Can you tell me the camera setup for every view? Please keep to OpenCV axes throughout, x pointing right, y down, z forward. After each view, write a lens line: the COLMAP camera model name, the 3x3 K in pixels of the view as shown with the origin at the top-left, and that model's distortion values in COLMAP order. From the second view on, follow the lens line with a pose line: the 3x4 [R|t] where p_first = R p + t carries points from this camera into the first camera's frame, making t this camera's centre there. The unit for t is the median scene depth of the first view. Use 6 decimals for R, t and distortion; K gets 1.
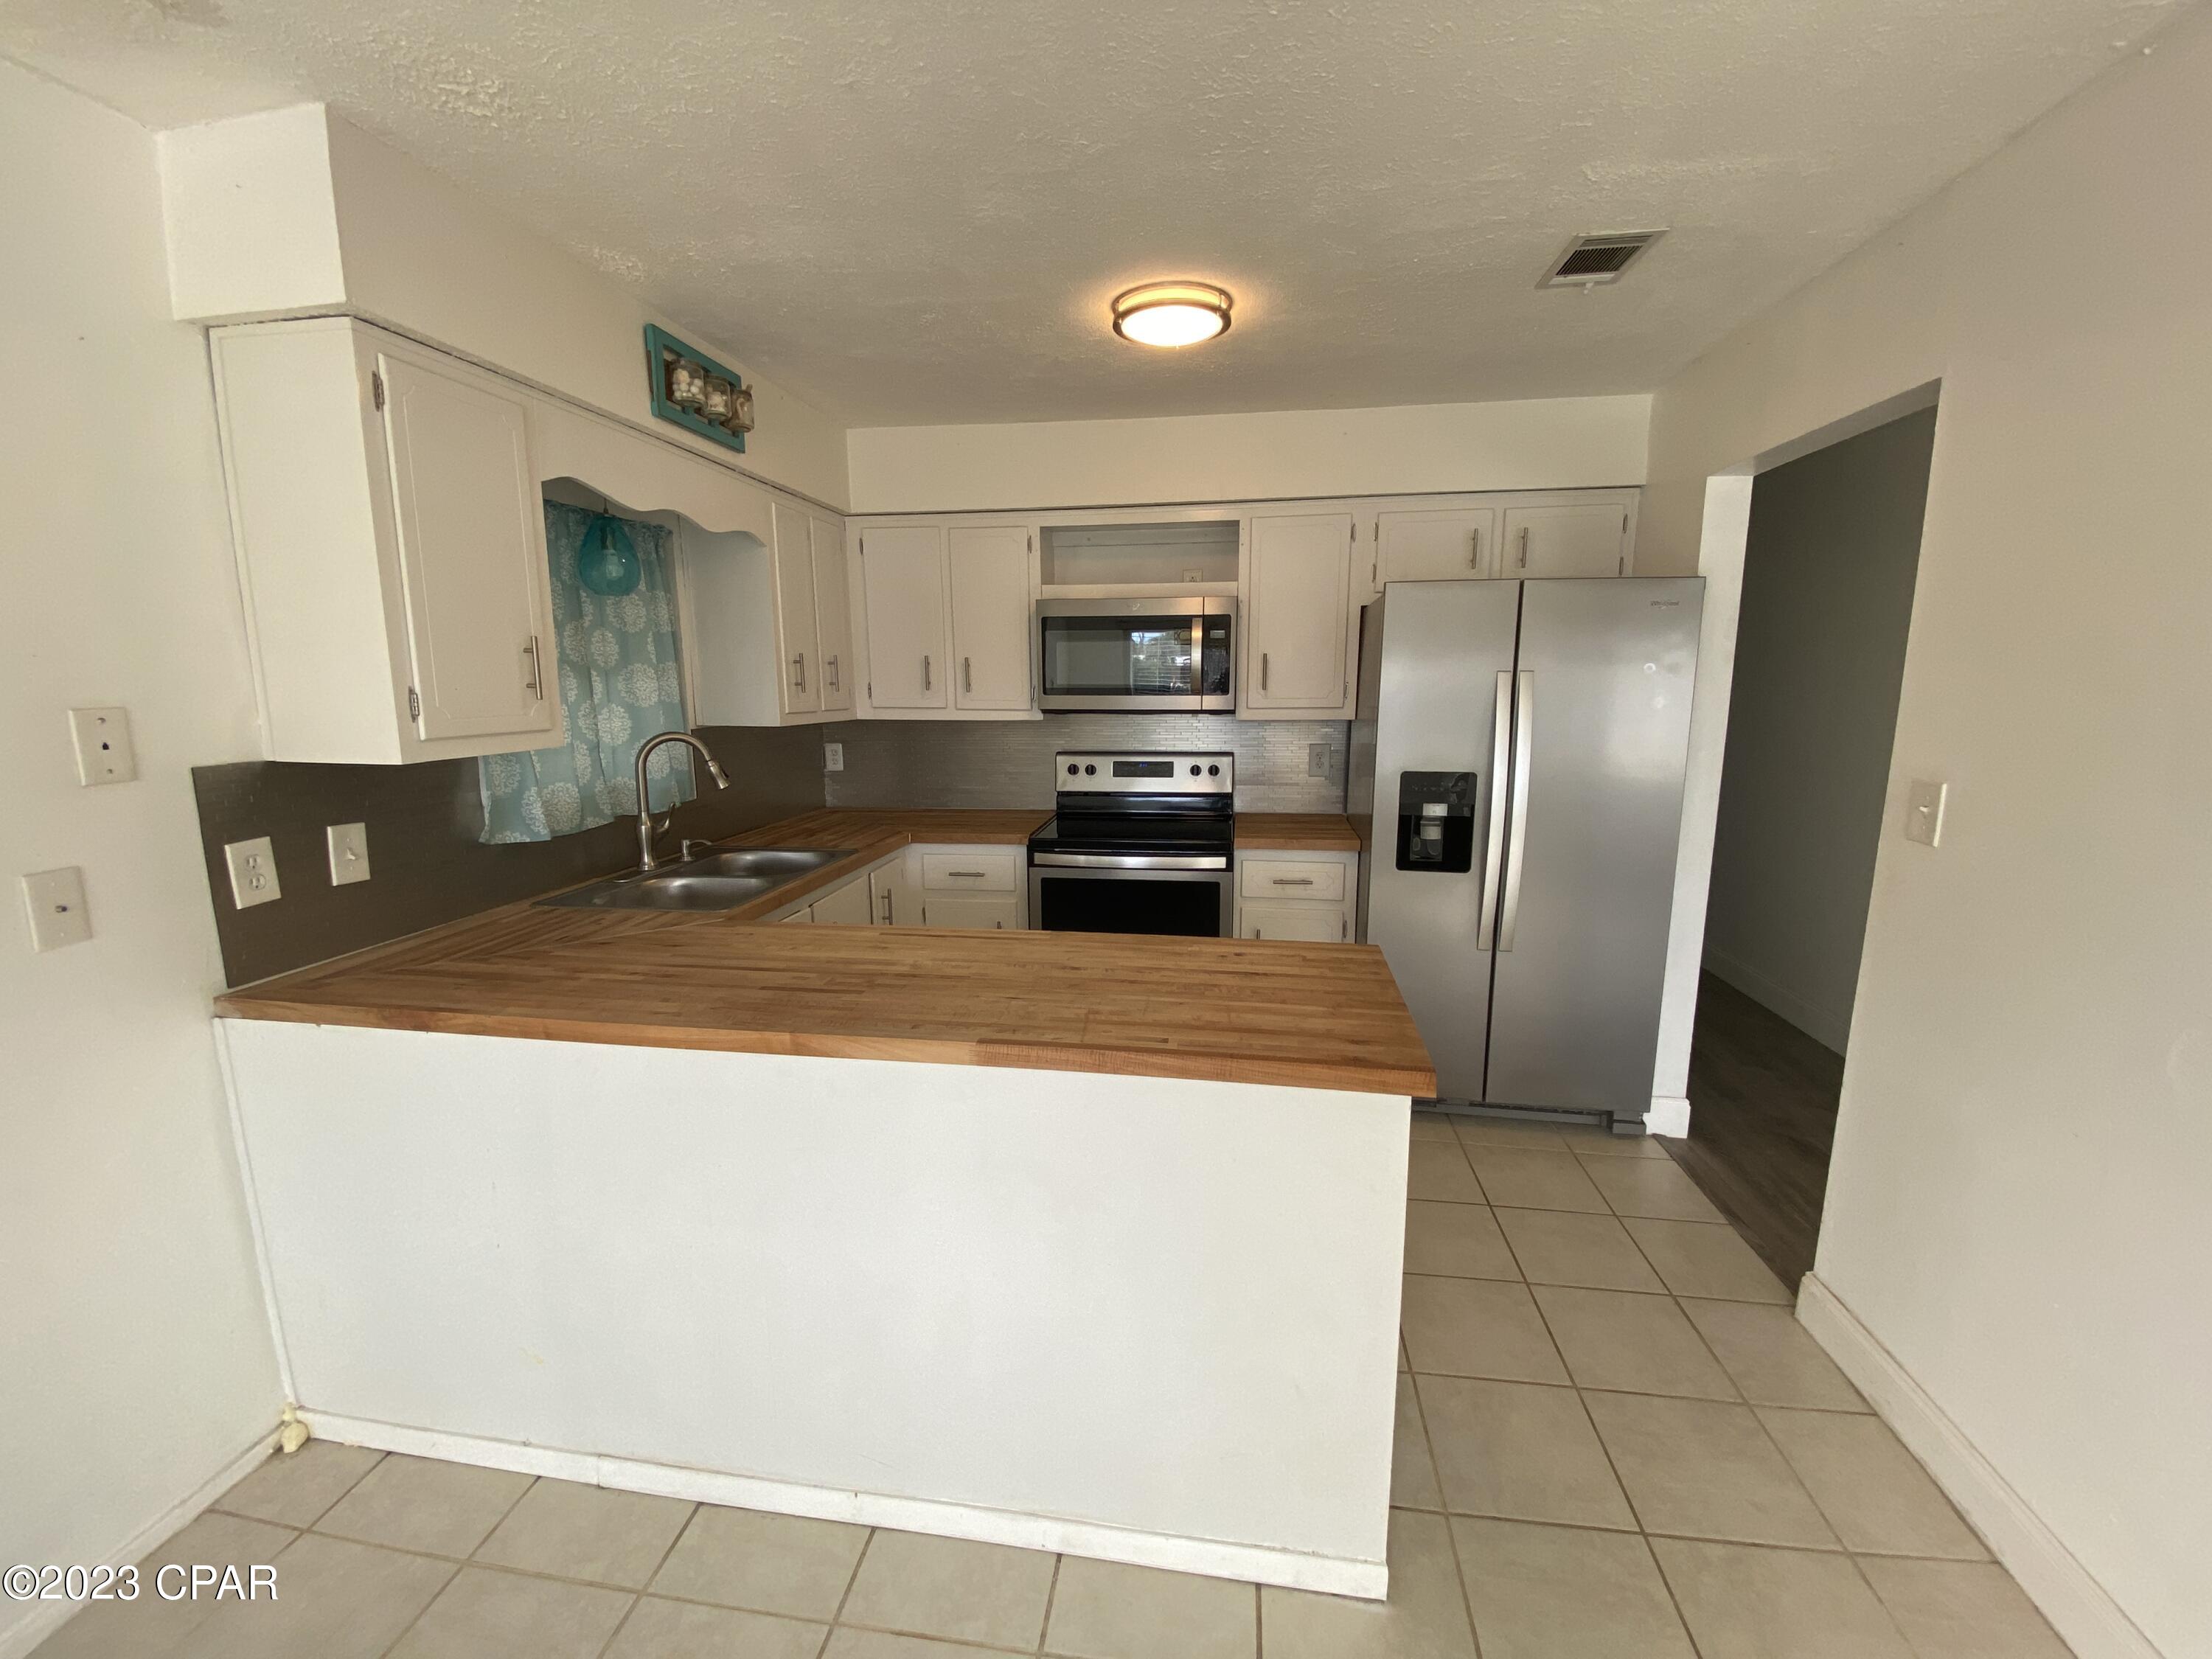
lens RADIAL K [[891.8, 0, 1113.0], [0, 891.8, 828.1], [0, 0, 1]] dist [0.004010, -0.005401]
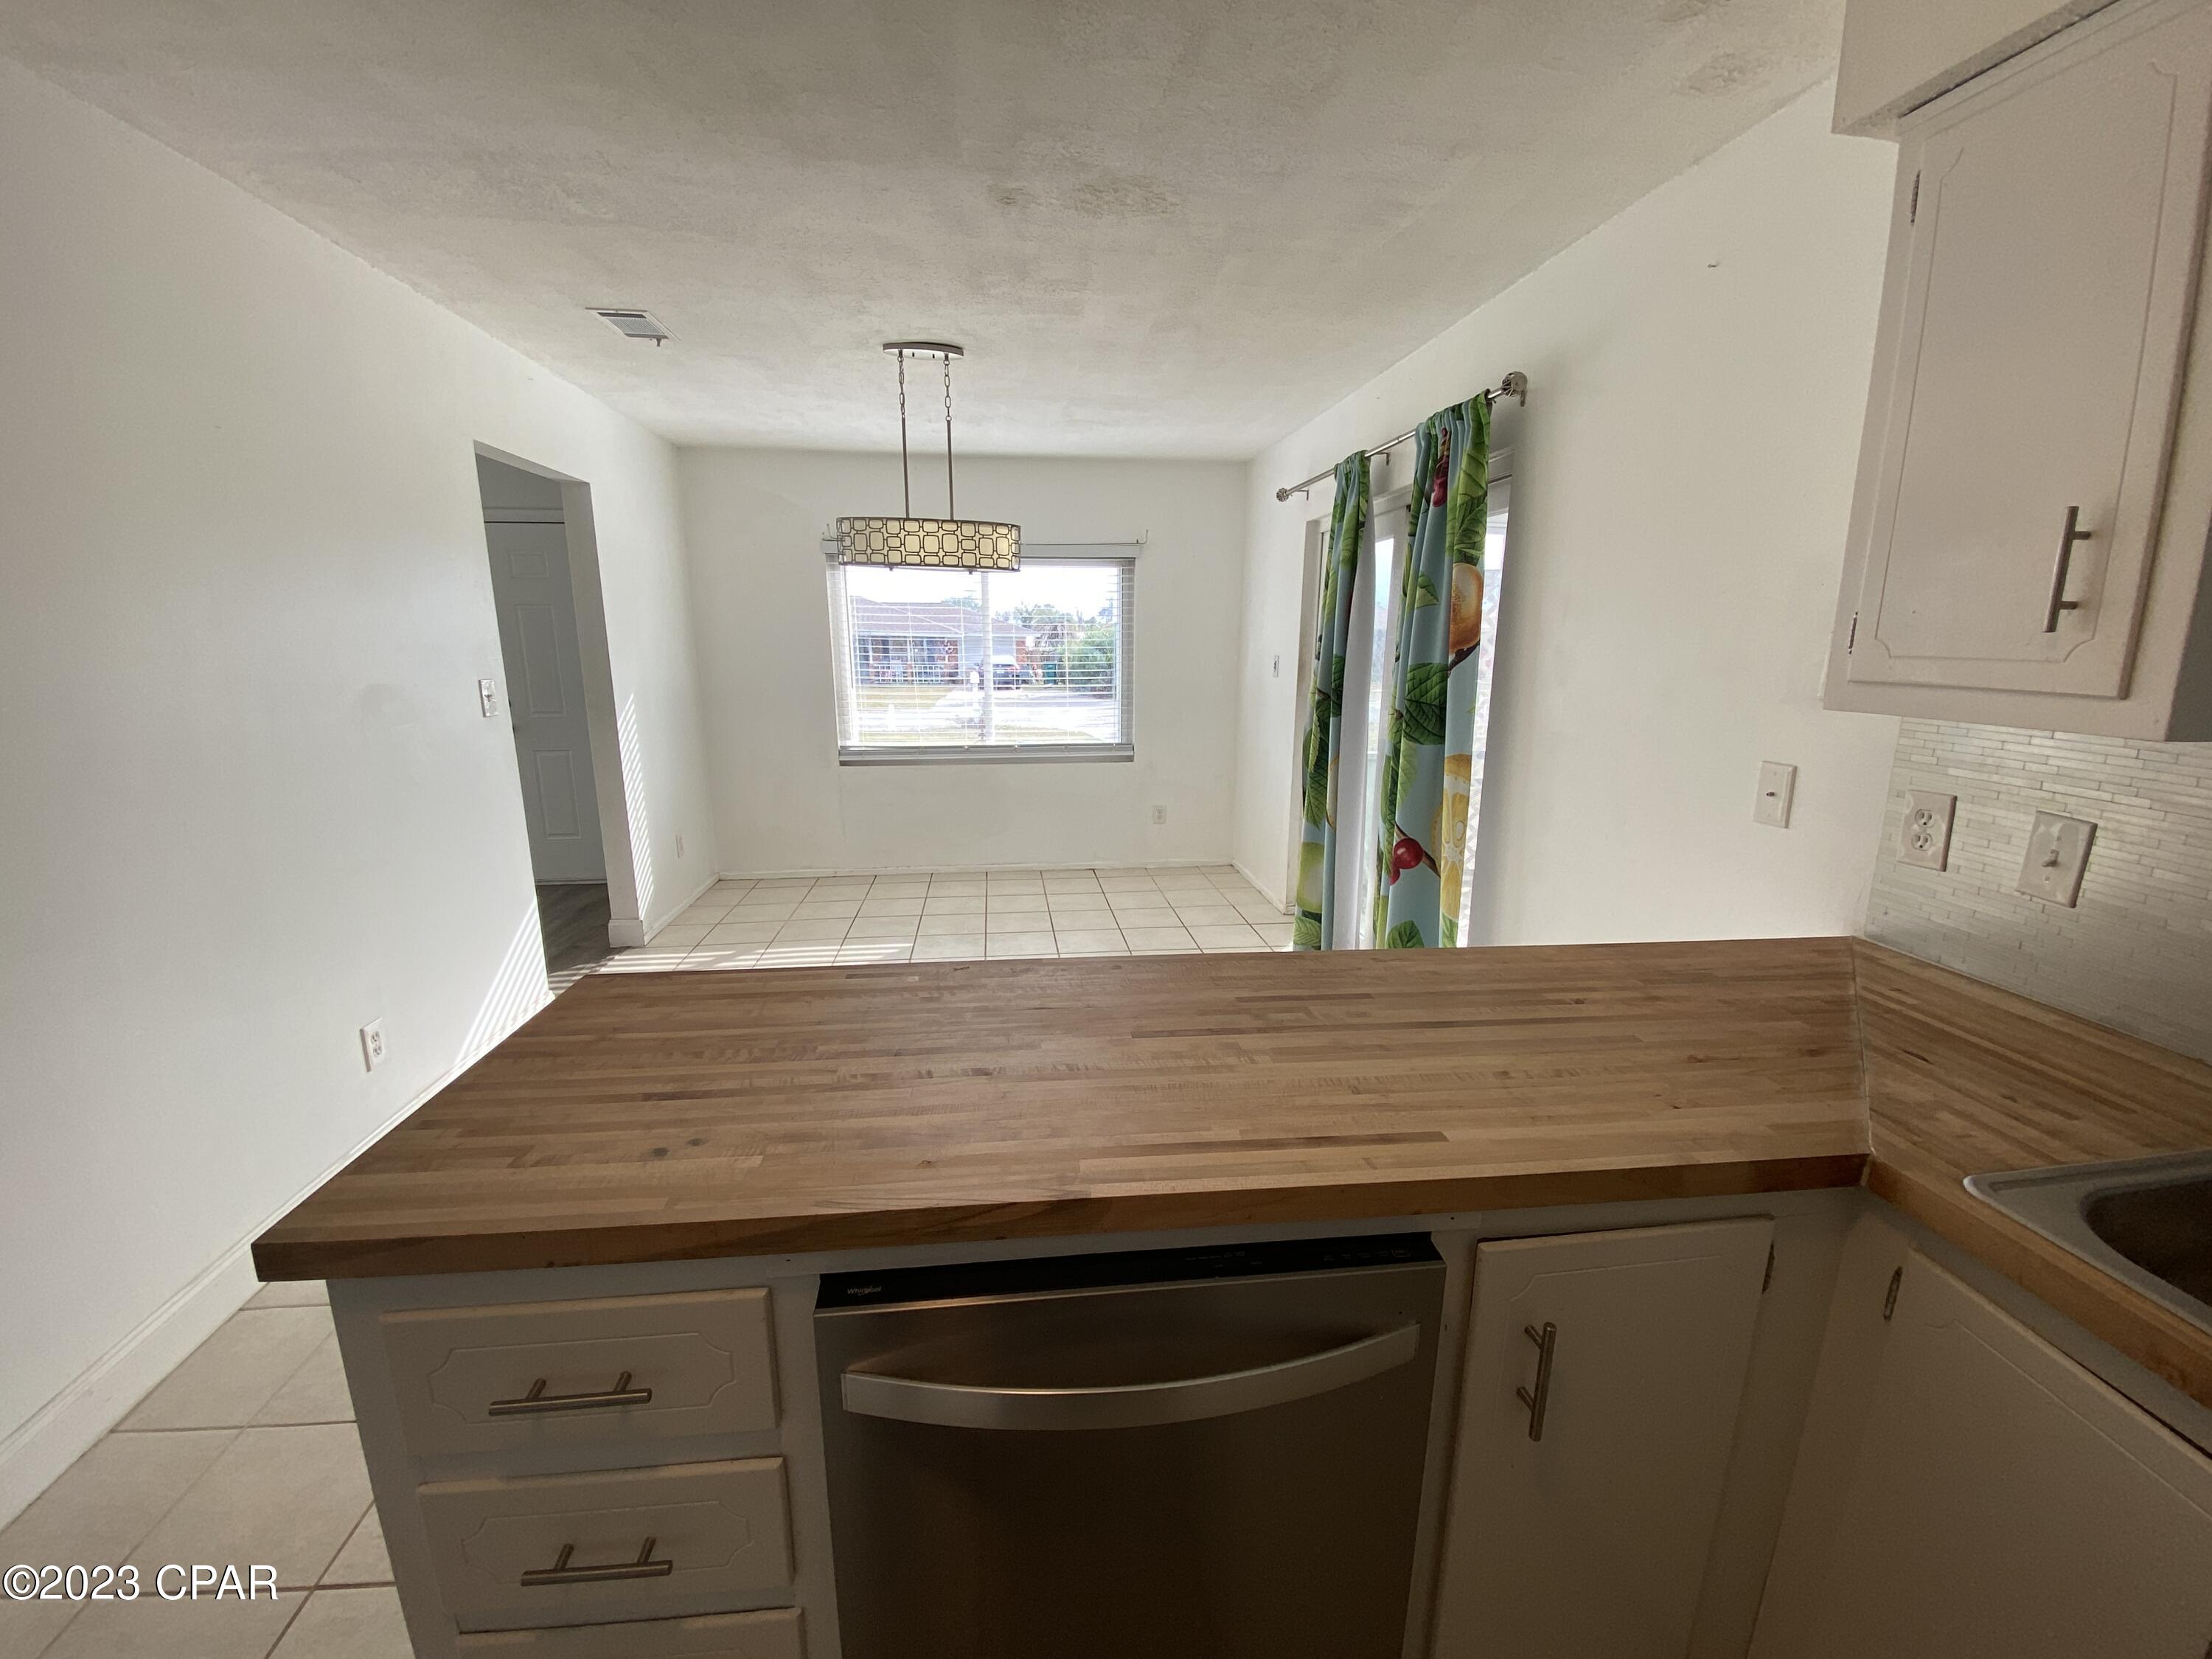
lens RADIAL K [[891.8, 0, 1120.6], [0, 891.8, 831.9], [0, 0, 1]] dist [0.004010, -0.005401]
pose [[-0.960594, 0.054665, -0.272526, 0.021614], [-0.050995, 0.929168, 0.366123, -0.202428], [0.273237, 0.365593, -0.889766, 1.381252]]
